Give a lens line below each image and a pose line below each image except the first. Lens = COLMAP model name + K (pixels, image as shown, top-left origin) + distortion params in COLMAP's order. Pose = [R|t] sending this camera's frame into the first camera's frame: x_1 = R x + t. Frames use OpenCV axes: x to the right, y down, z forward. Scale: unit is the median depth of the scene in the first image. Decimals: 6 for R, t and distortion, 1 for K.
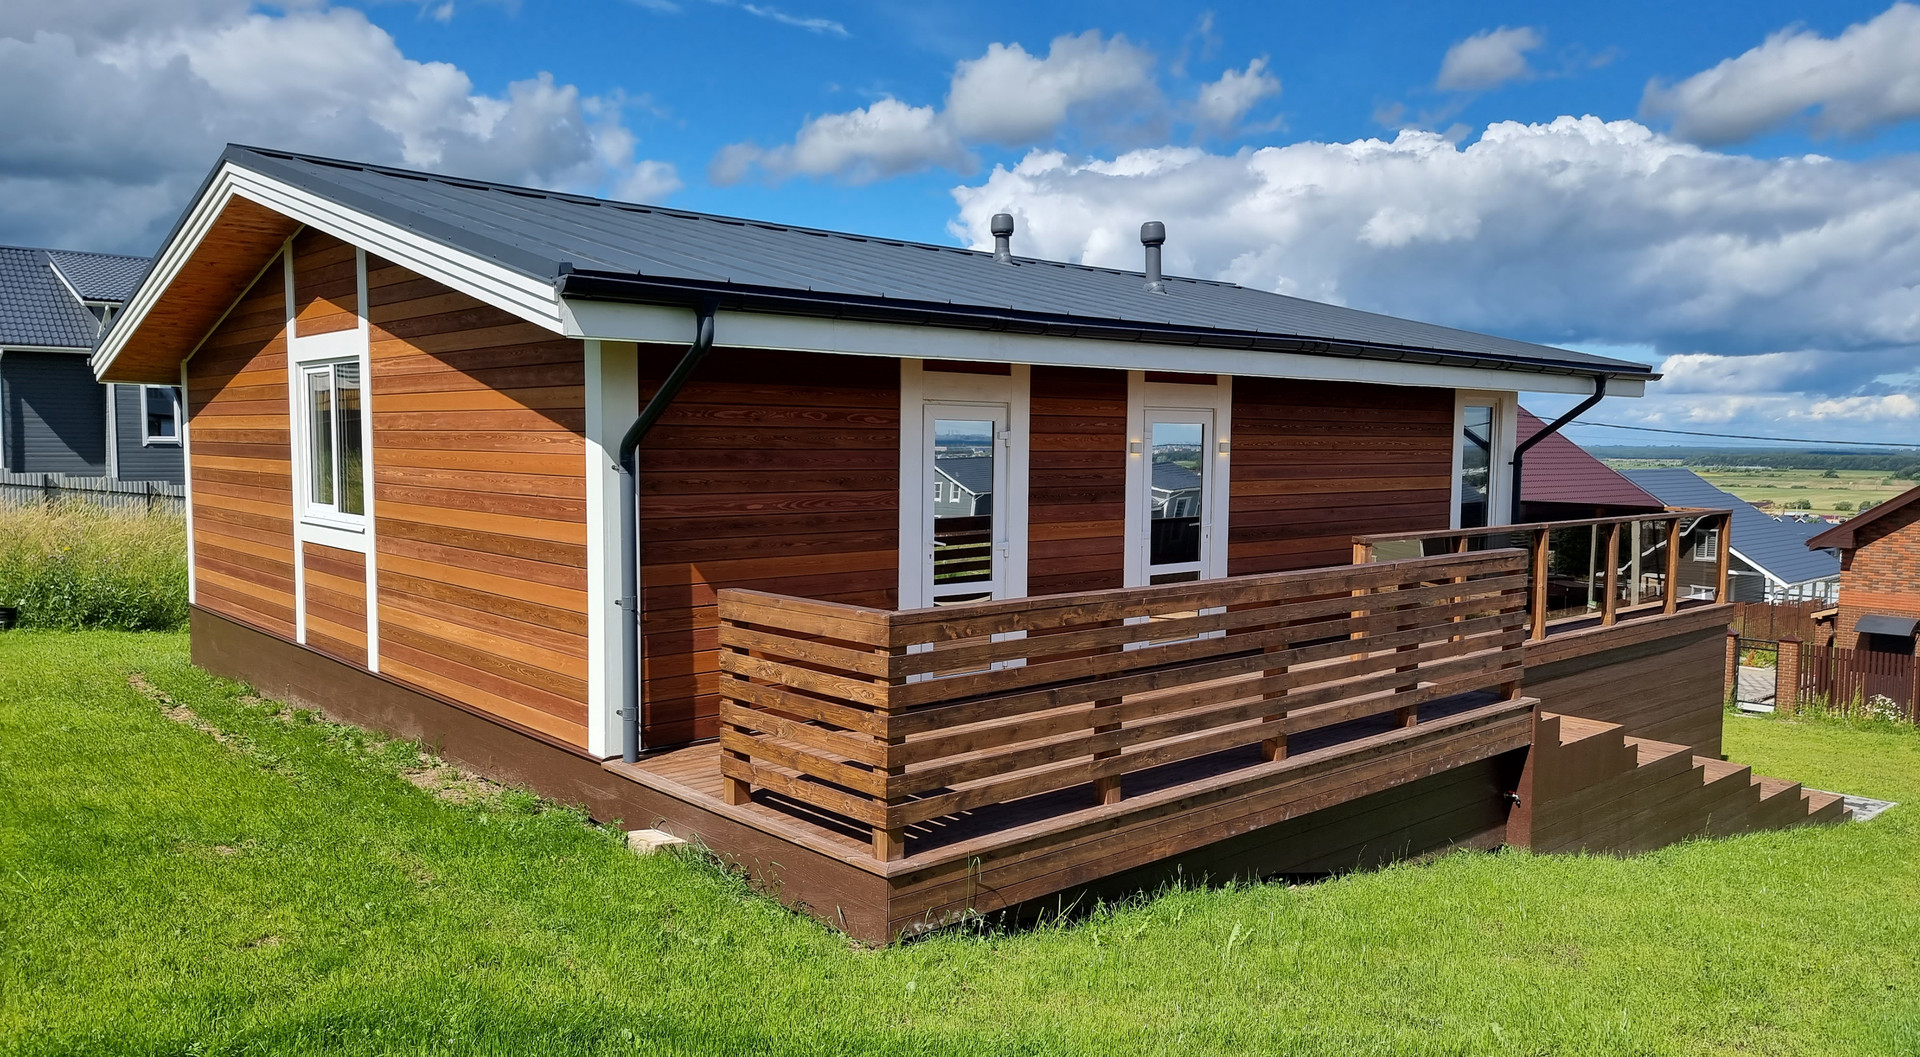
lens RADIAL K [[1376.9, 0, 959.3], [0, 1376.9, 532.9], [0, 0, 1]] dist [-0.004938, -0.000212]
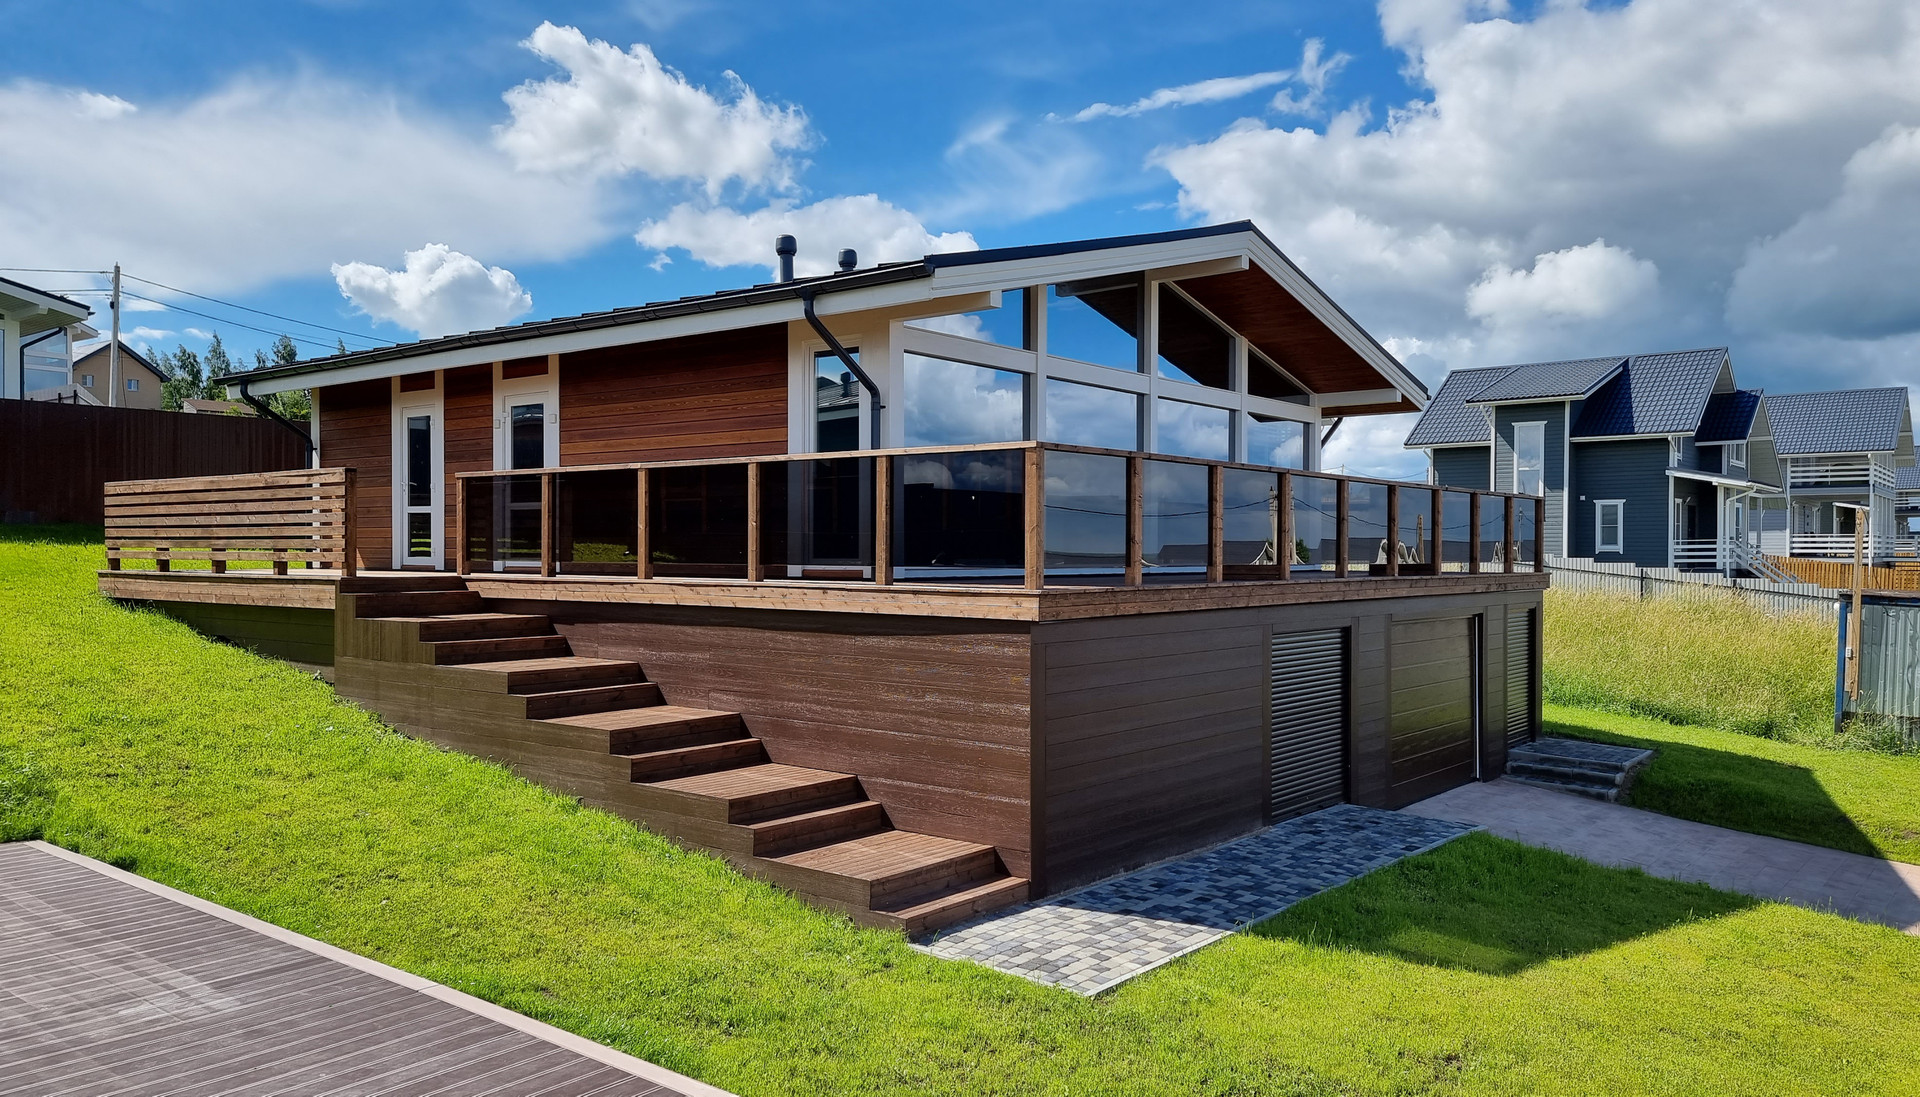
lens RADIAL K [[1402.1, 0, 961.6], [0, 1402.1, 551.3], [0, 0, 1]] dist [0.013333, 0.002380]
pose [[0.172980, -0.007981, -0.984893, 1.591389], [-0.076617, 0.996828, -0.021534, 0.066182], [0.981941, 0.079185, 0.171820, 1.143066]]
